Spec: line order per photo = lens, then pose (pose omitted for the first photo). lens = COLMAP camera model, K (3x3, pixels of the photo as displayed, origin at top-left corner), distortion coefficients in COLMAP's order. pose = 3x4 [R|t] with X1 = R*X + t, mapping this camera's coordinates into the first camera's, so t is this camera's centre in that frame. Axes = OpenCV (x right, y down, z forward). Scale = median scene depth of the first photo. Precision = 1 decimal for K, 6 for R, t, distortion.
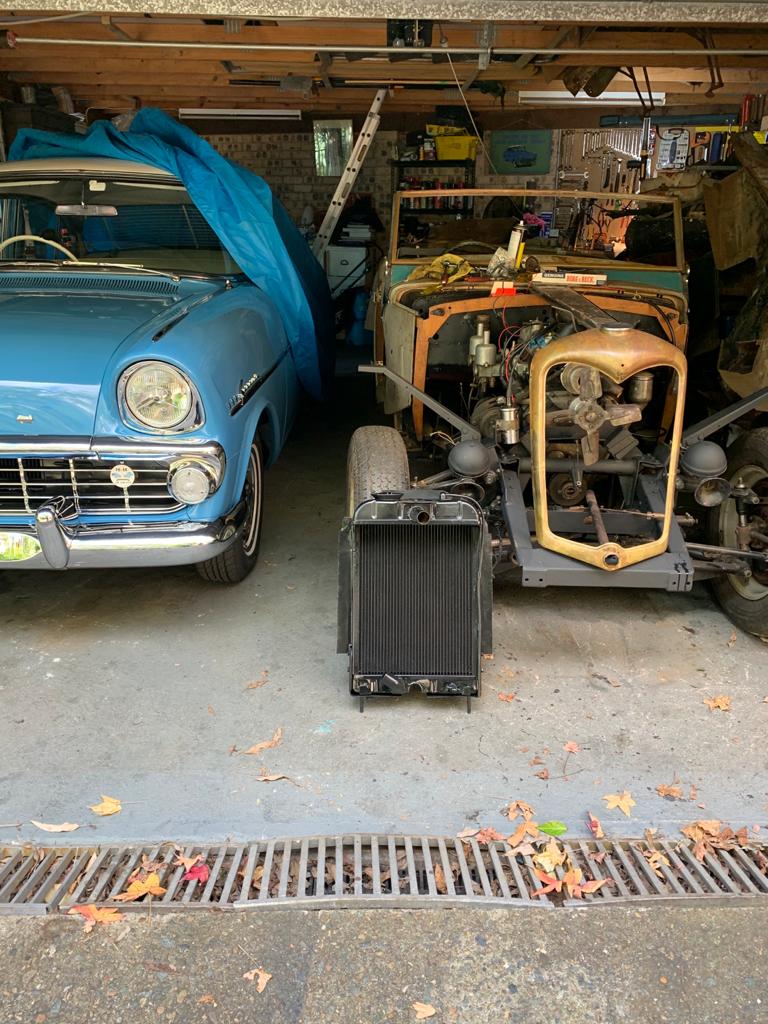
lens RADIAL K [[771.2, 0, 383.1], [0, 771.2, 489.5], [0, 0, 1]] dist [0.087445, -0.228580]
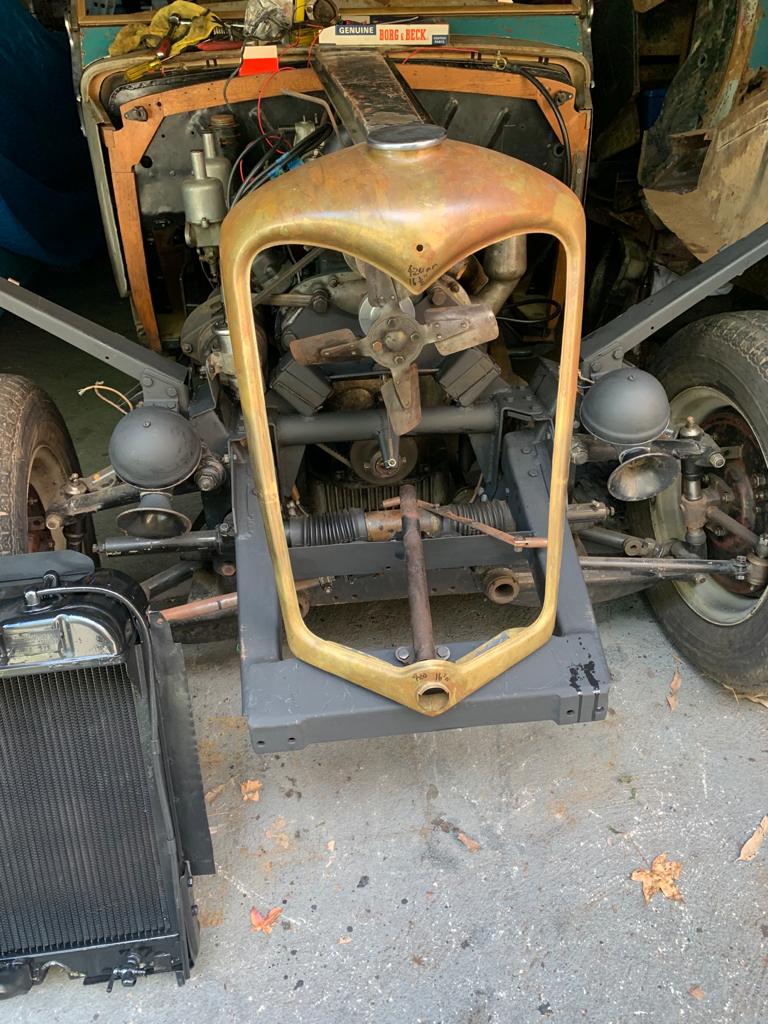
lens RADIAL K [[781.7, 0, 383.4], [0, 781.7, 486.9], [0, 0, 1]] dist [0.029395, -0.042611]
pose [[0.990375, -0.106279, 0.088670, 0.197487], [0.083581, 0.969851, 0.228919, -0.109877], [-0.110326, -0.219304, 0.969399, 0.489359]]
